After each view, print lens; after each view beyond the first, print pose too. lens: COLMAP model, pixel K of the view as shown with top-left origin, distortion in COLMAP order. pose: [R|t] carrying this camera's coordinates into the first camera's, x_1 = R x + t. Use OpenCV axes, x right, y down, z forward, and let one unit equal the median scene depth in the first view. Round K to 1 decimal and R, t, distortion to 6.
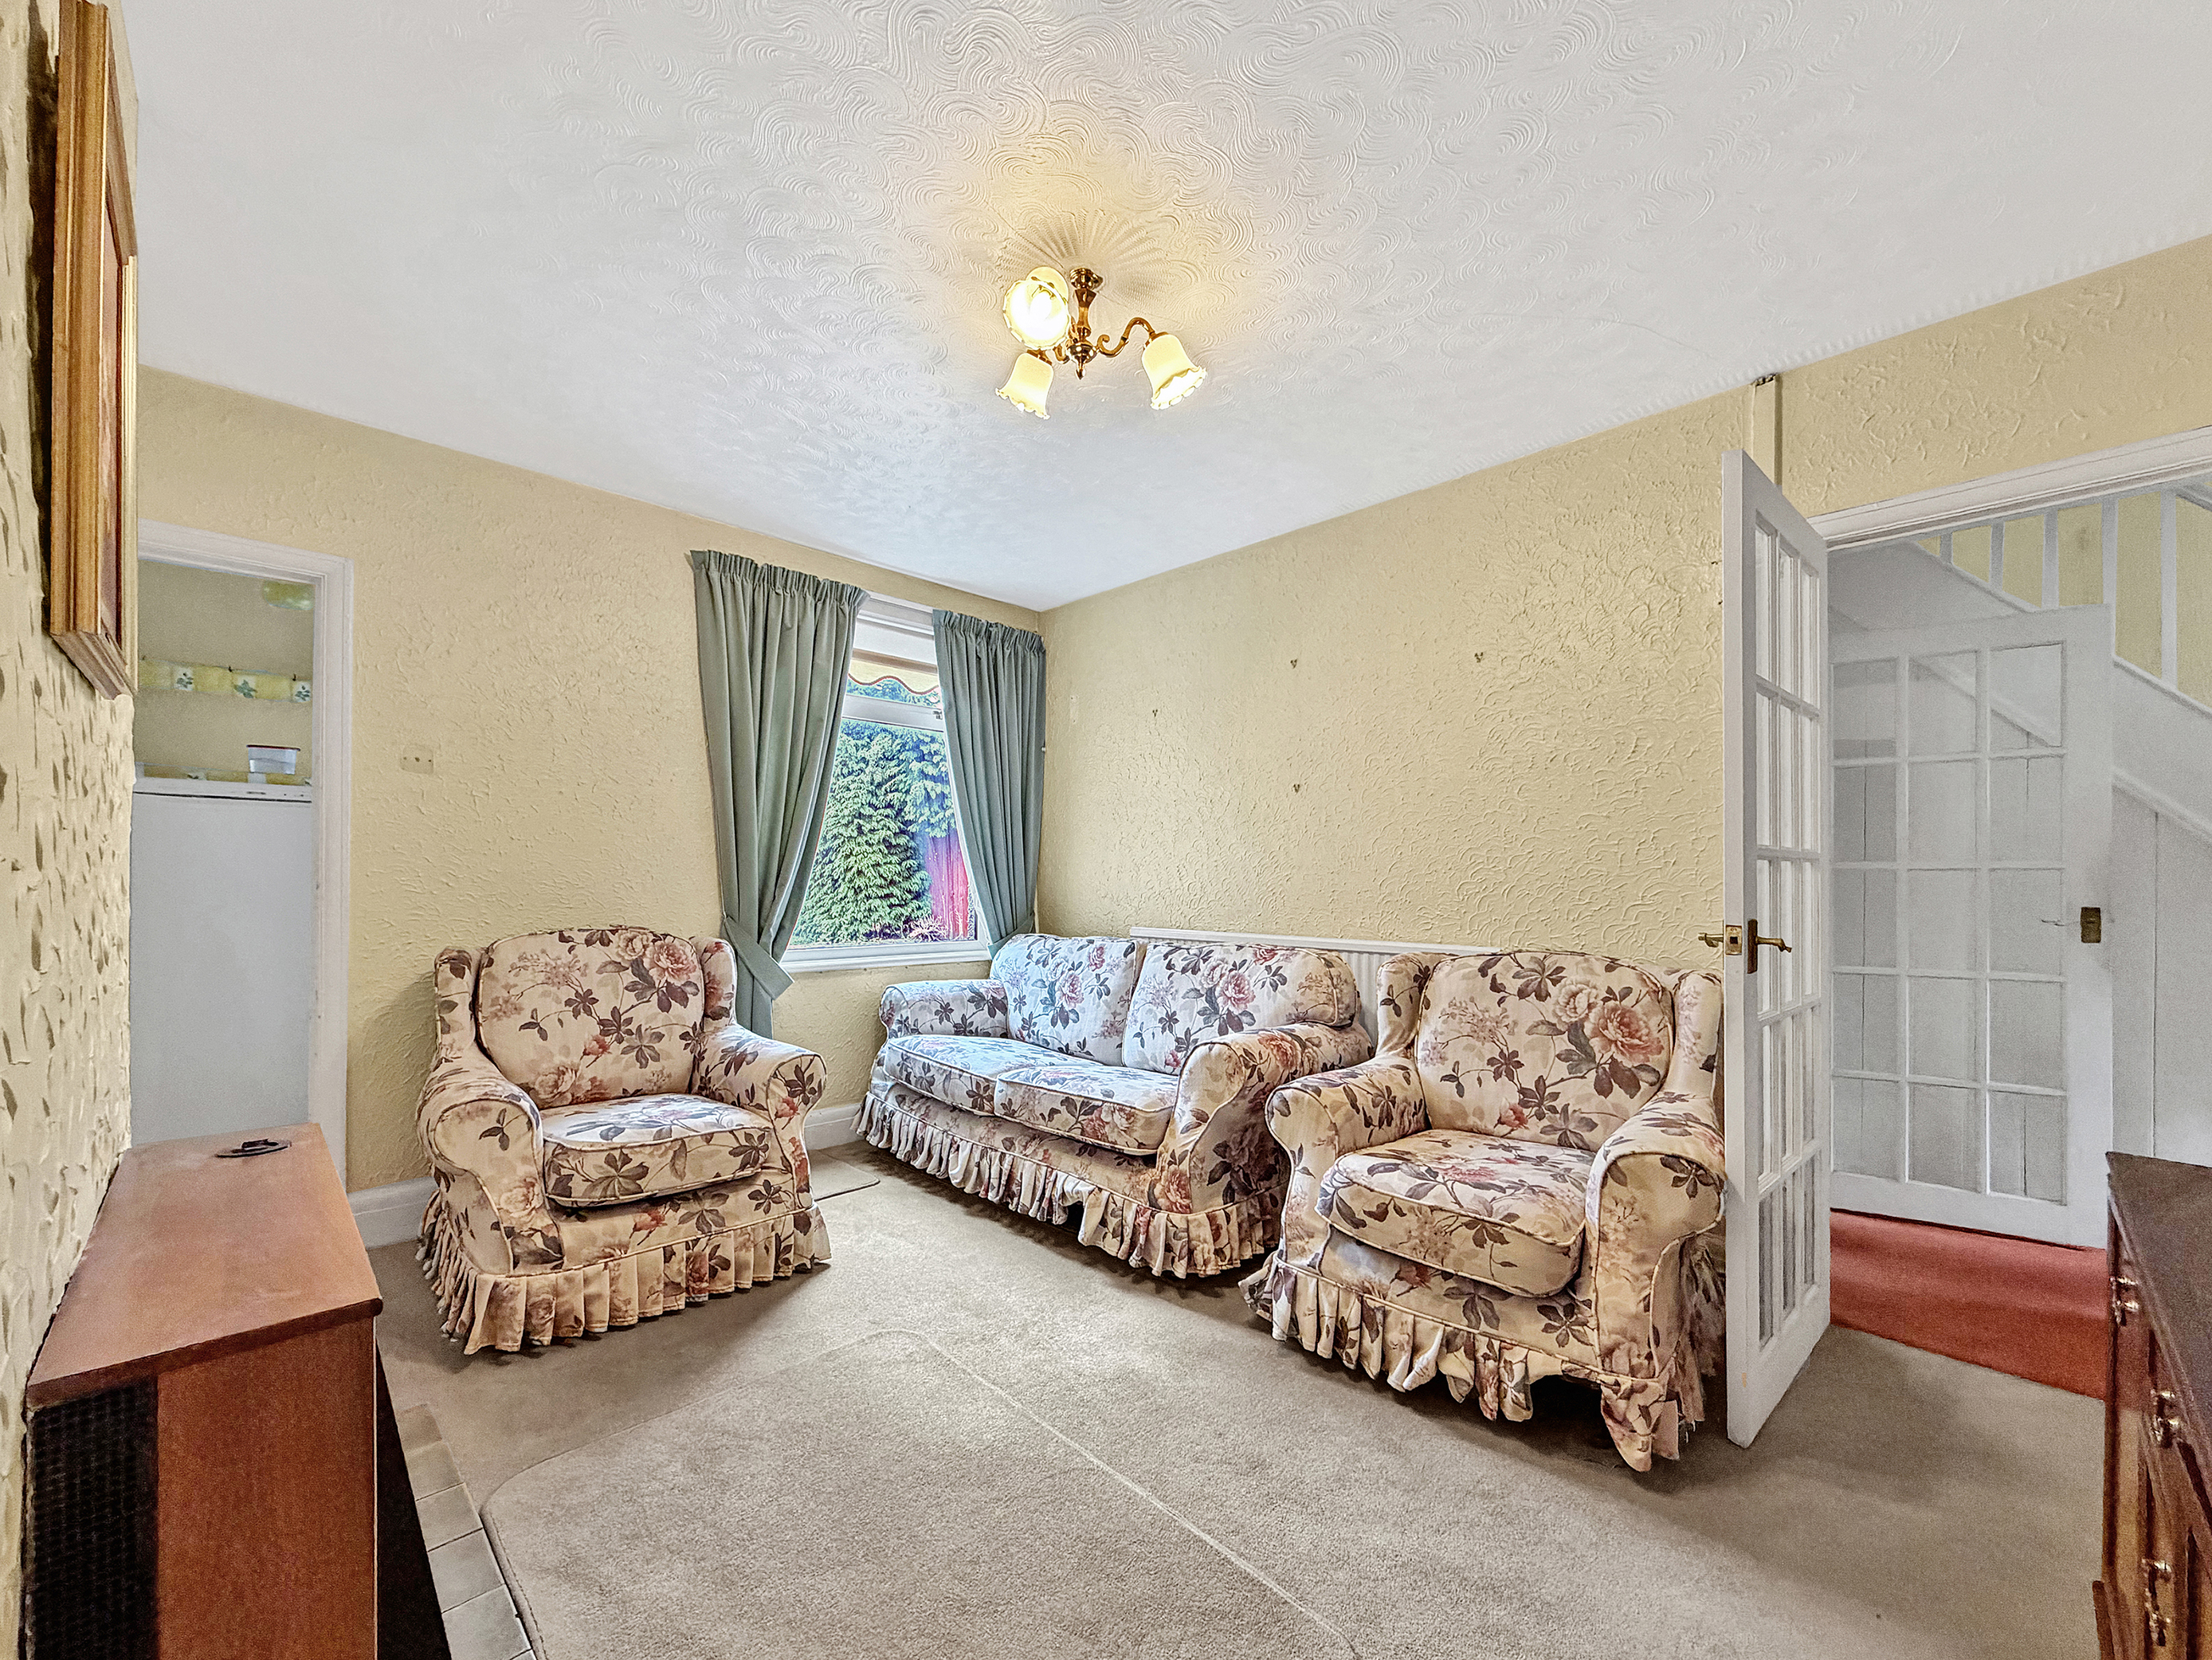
lens RADIAL K [[893.9, 0, 1111.9], [0, 893.9, 877.4], [0, 0, 1]] dist [0.001130, 0.000036]
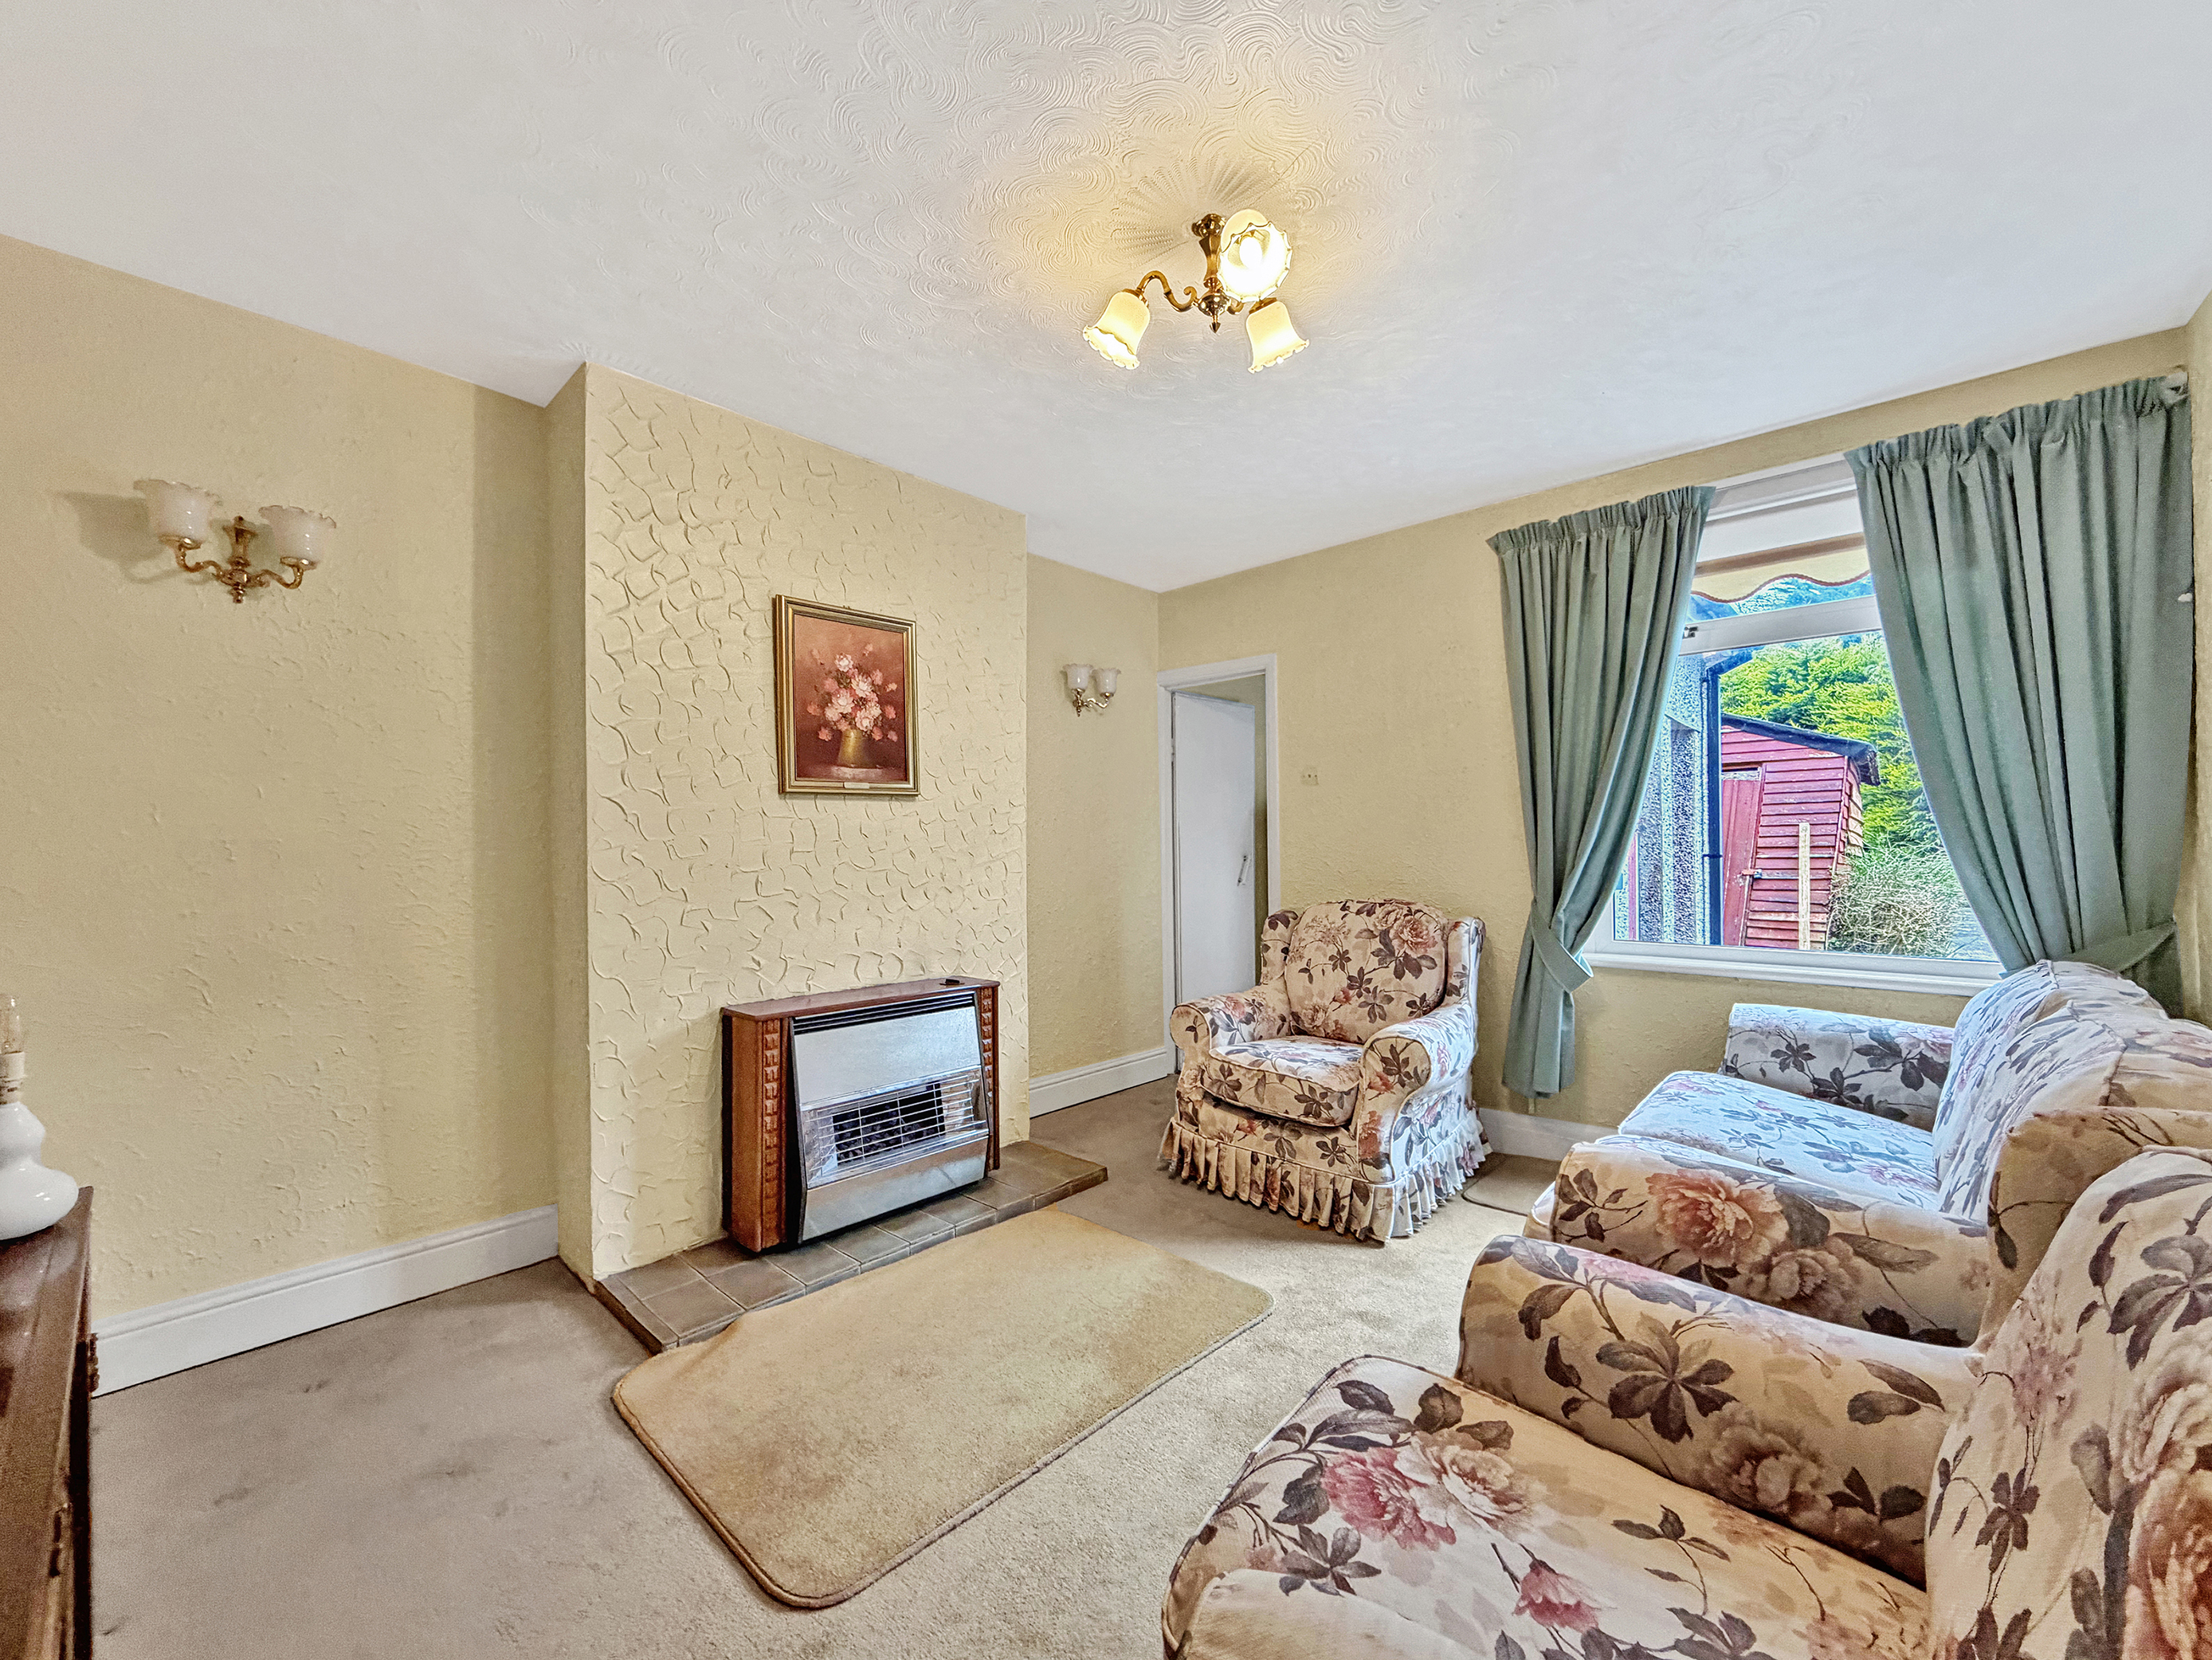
lens RADIAL K [[891.6, 0, 1092.3], [0, 891.6, 840.1], [0, 0, 1]] dist [-0.000796, -0.000208]
pose [[0.037253, -0.016083, -0.999176, 0.649441], [0.010979, 0.999817, -0.015684, -0.011397], [0.999246, -0.010386, 0.037423, 0.614564]]
